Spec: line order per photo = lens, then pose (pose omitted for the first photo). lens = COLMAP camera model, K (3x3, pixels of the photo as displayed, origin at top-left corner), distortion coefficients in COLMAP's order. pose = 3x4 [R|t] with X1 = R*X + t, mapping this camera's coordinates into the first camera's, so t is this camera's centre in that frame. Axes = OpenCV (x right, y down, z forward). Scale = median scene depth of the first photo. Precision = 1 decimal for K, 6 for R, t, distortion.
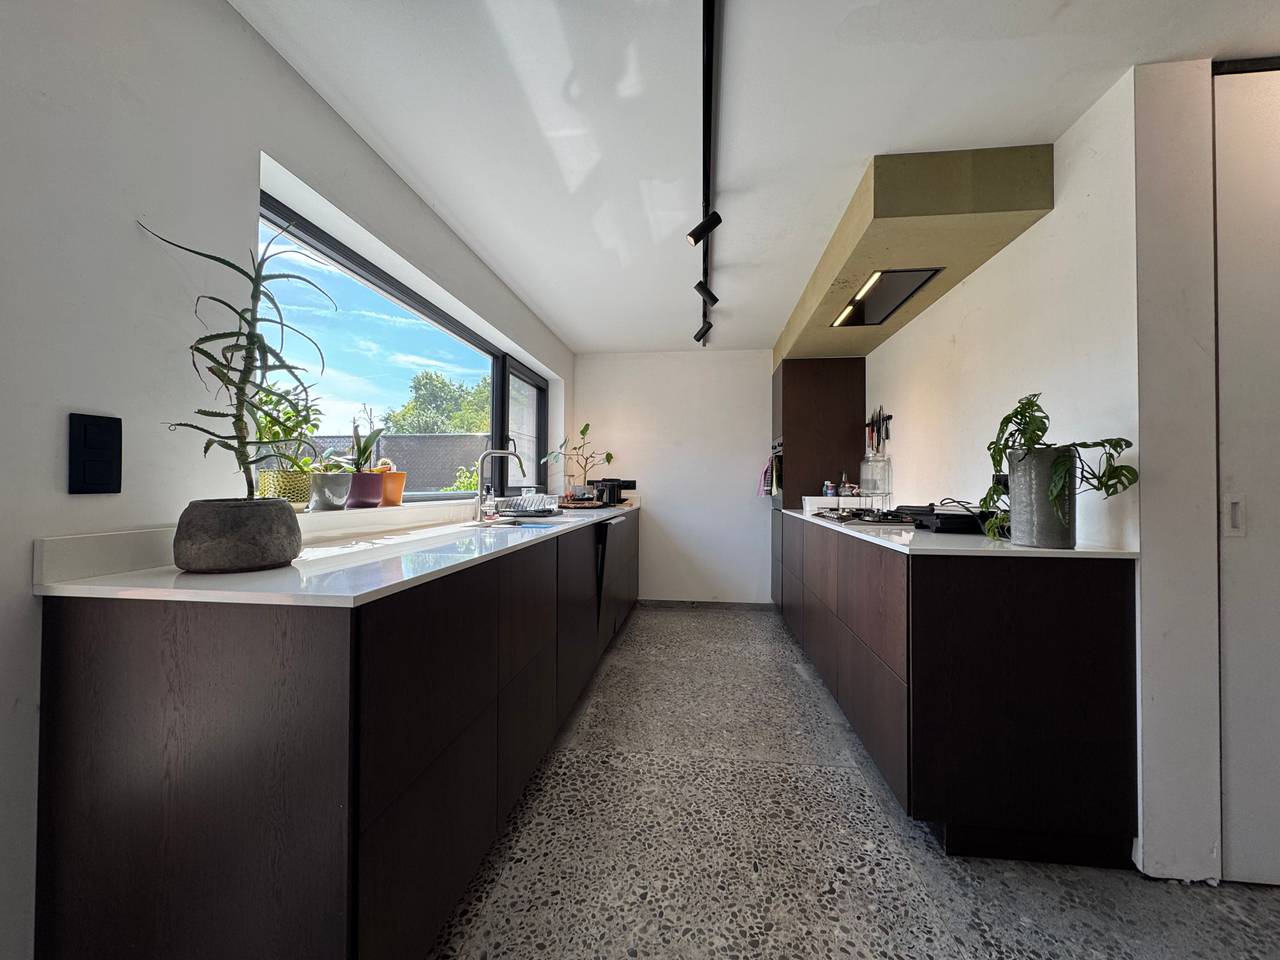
lens RADIAL K [[508.5, 0, 641.9], [0, 508.5, 477.1], [0, 0, 1]] dist [0.000709, -0.000349]
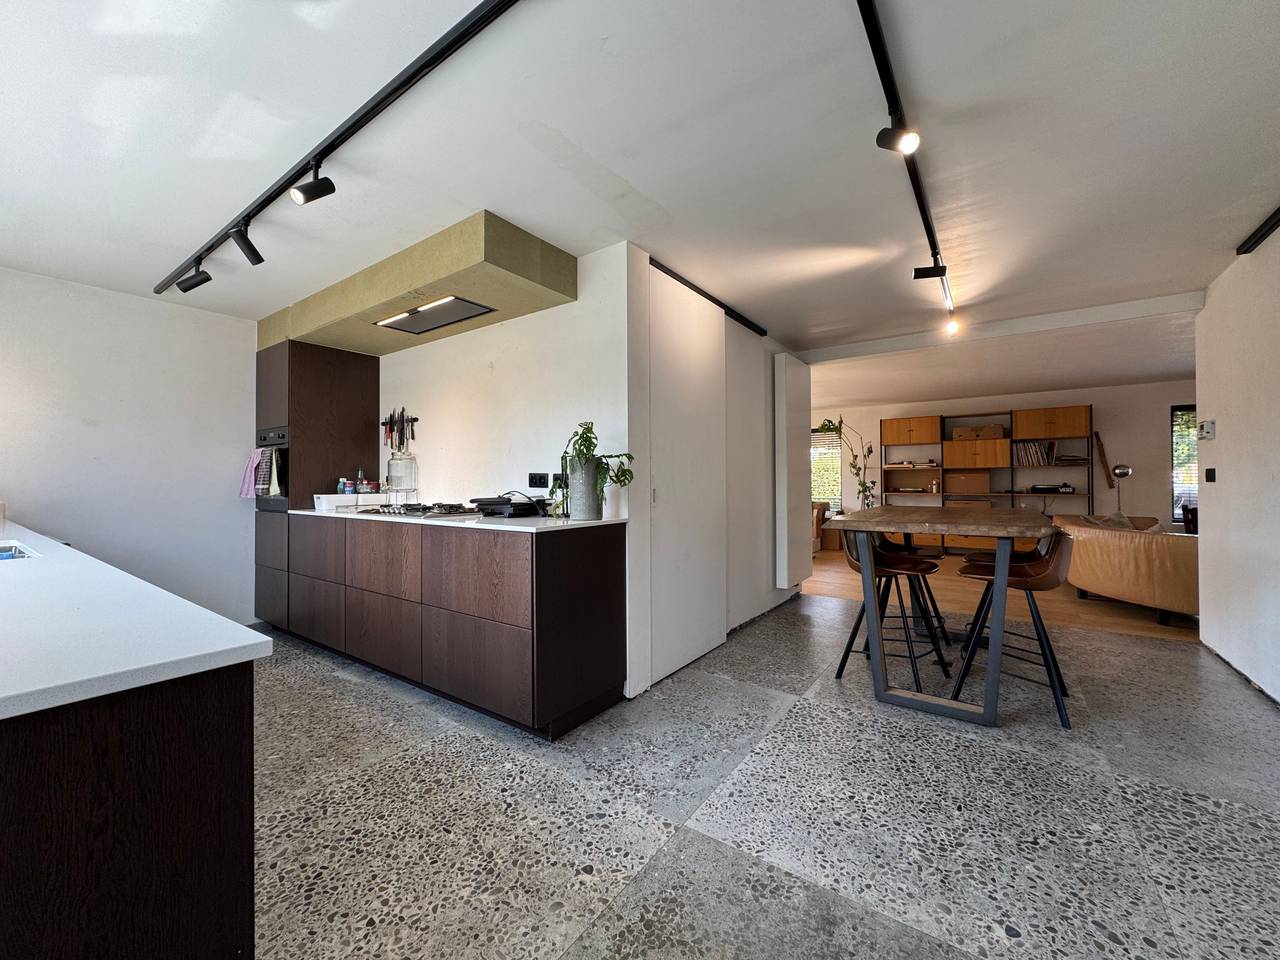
lens RADIAL K [[508.5, 0, 641.9], [0, 508.5, 477.1], [0, 0, 1]] dist [0.000709, -0.000349]
pose [[0.476365, 0.000337, 0.879248, -0.524076], [-0.006009, 0.999978, 0.002872, -0.000382], [-0.879227, -0.006651, 0.476357, 0.110671]]
